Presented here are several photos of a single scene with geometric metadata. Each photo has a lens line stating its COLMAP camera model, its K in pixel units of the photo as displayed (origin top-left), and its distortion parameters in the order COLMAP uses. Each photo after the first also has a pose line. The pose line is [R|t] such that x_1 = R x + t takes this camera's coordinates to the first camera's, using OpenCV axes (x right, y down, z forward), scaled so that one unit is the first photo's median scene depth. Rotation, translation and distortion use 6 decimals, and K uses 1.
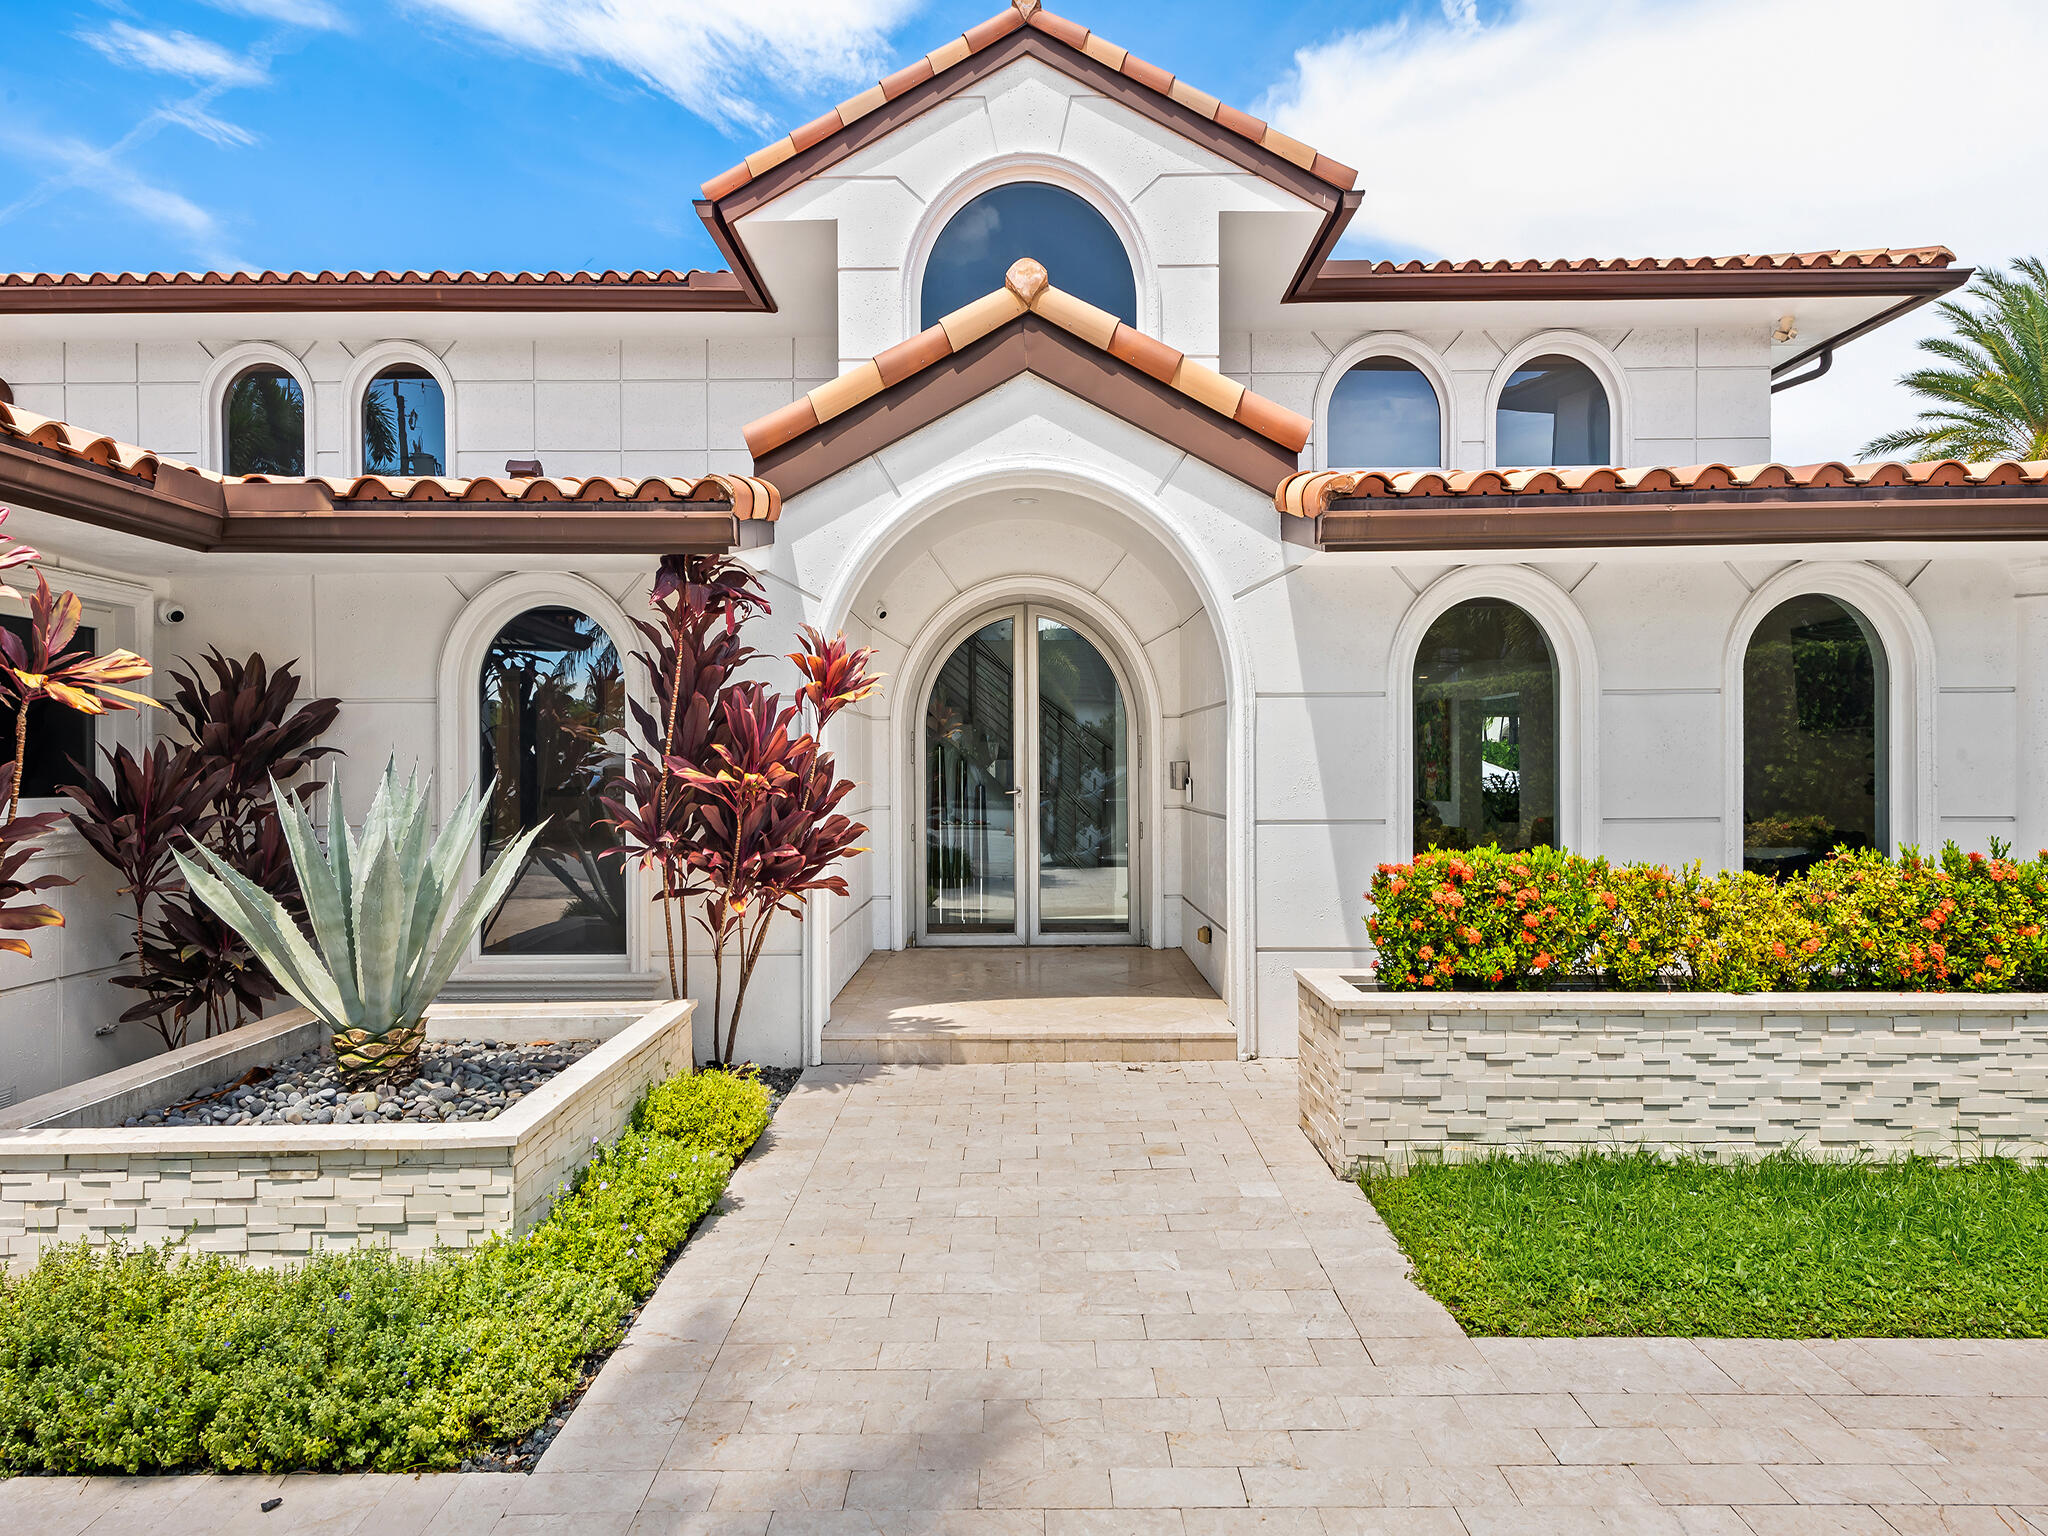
lens RADIAL K [[1283.5, 0, 1024.0], [0, 1283.5, 768.0], [0, 0, 1]] dist [0.023737, -0.014496]
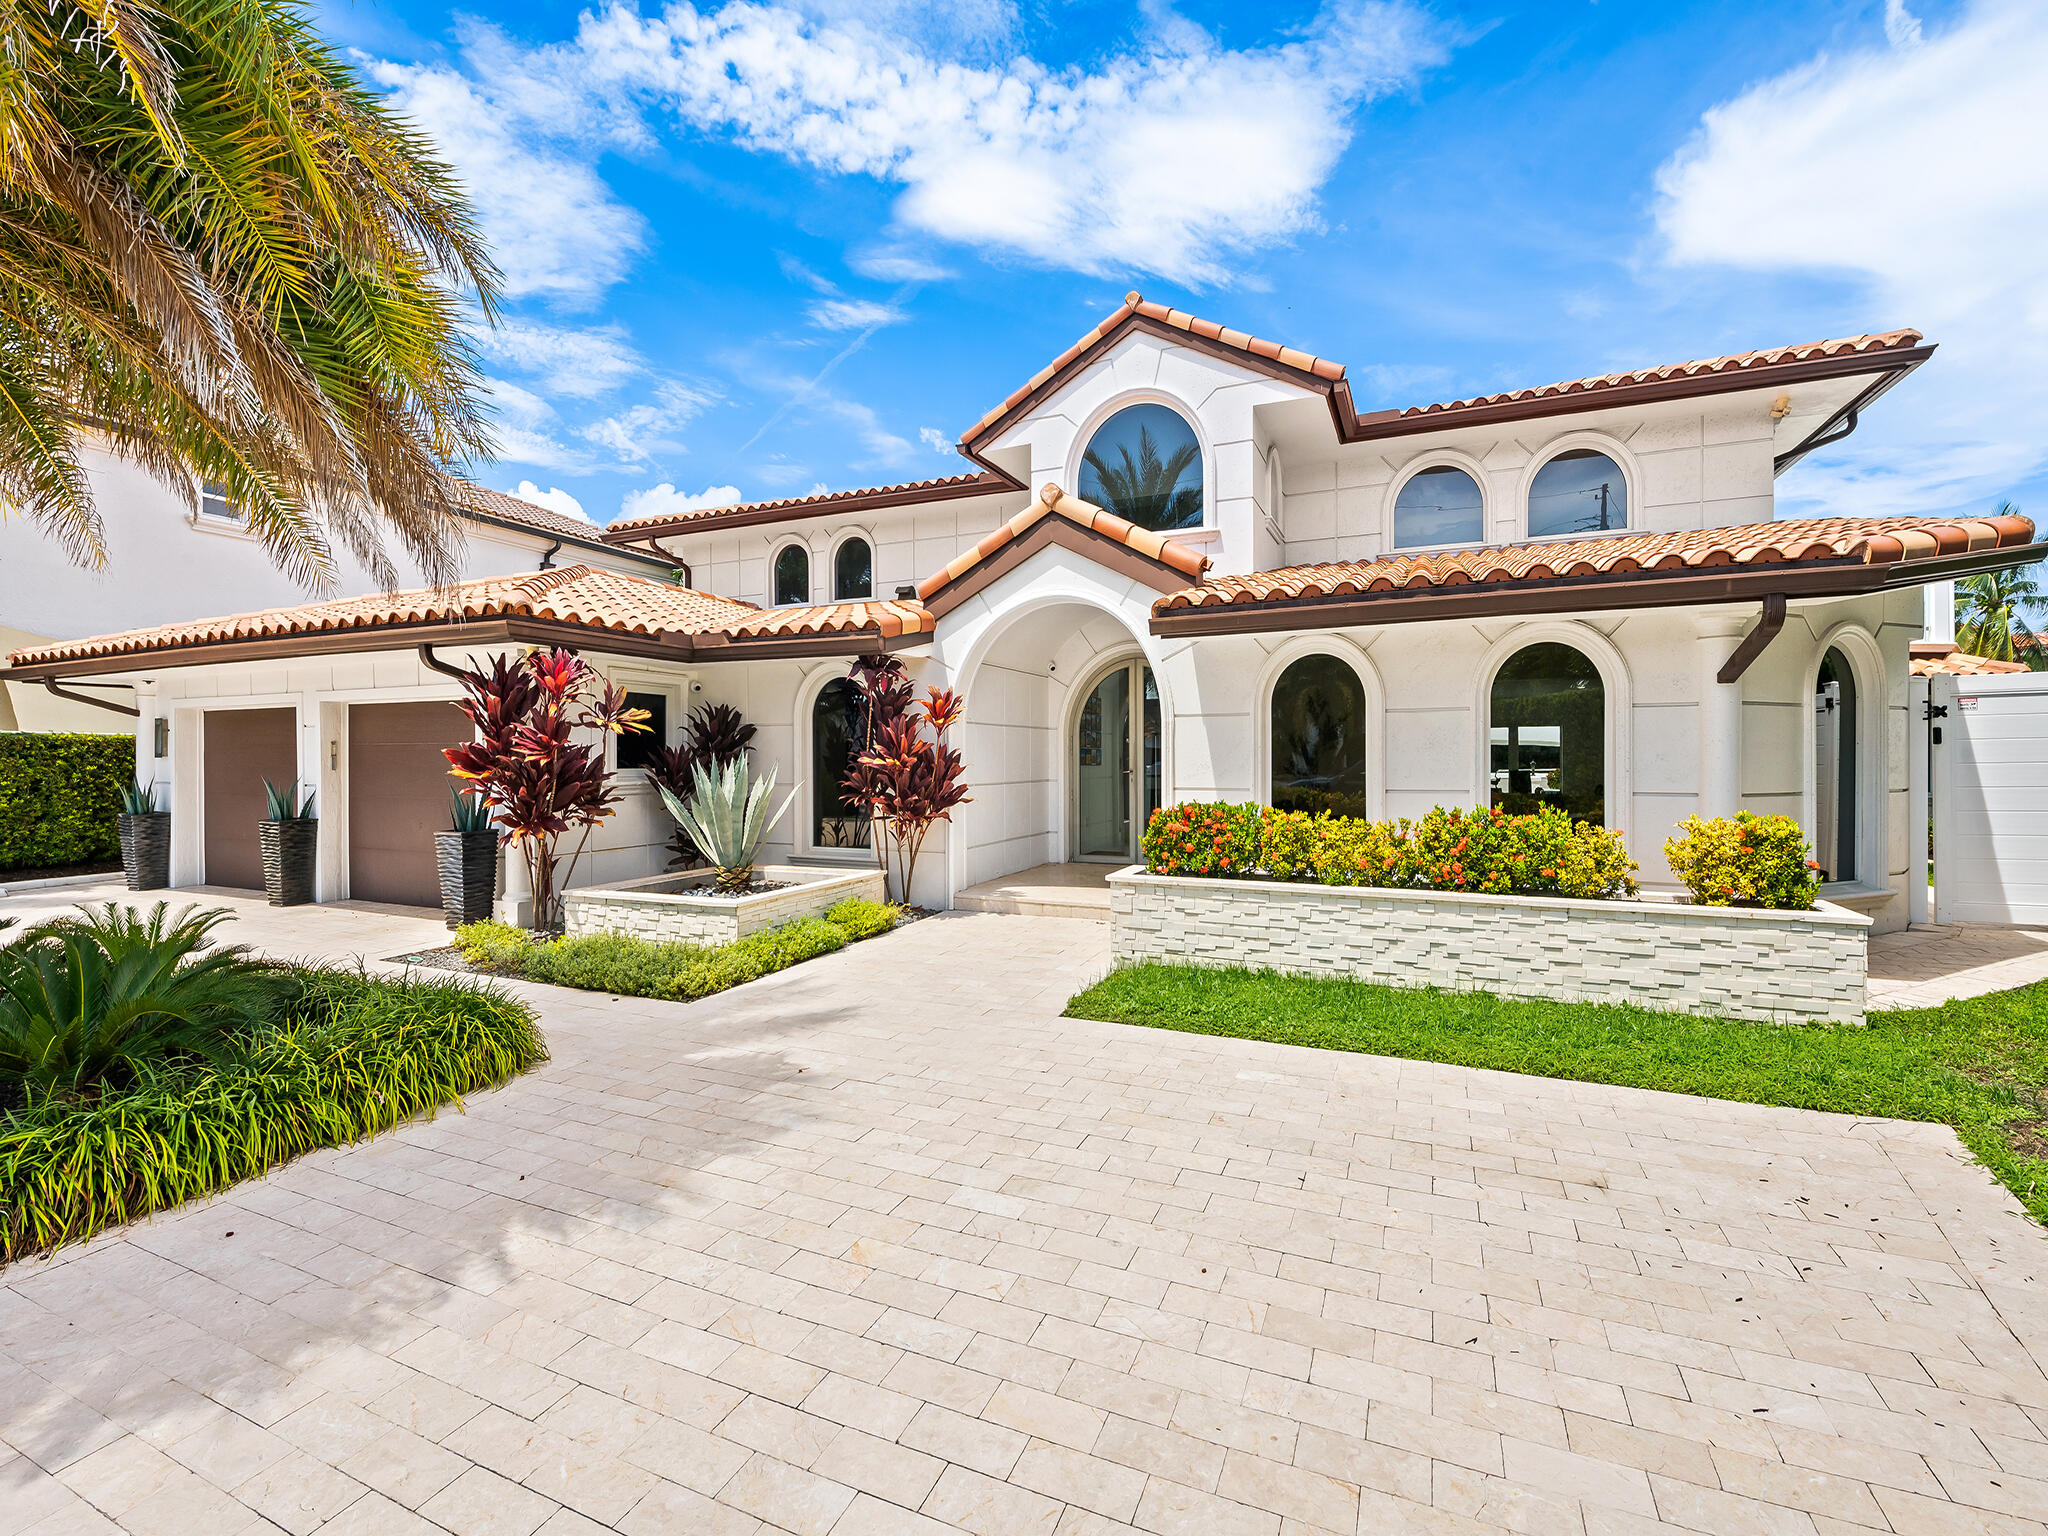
lens RADIAL K [[995.6, 0, 1024.0], [0, 995.6, 768.0], [0, 0, 1]] dist [0.005114, 0.000255]
pose [[0.905224, 0.007434, -0.424869, 0.607594], [-0.003304, 0.999940, 0.010457, 0.000626], [0.424922, -0.008062, 0.905194, -0.332724]]
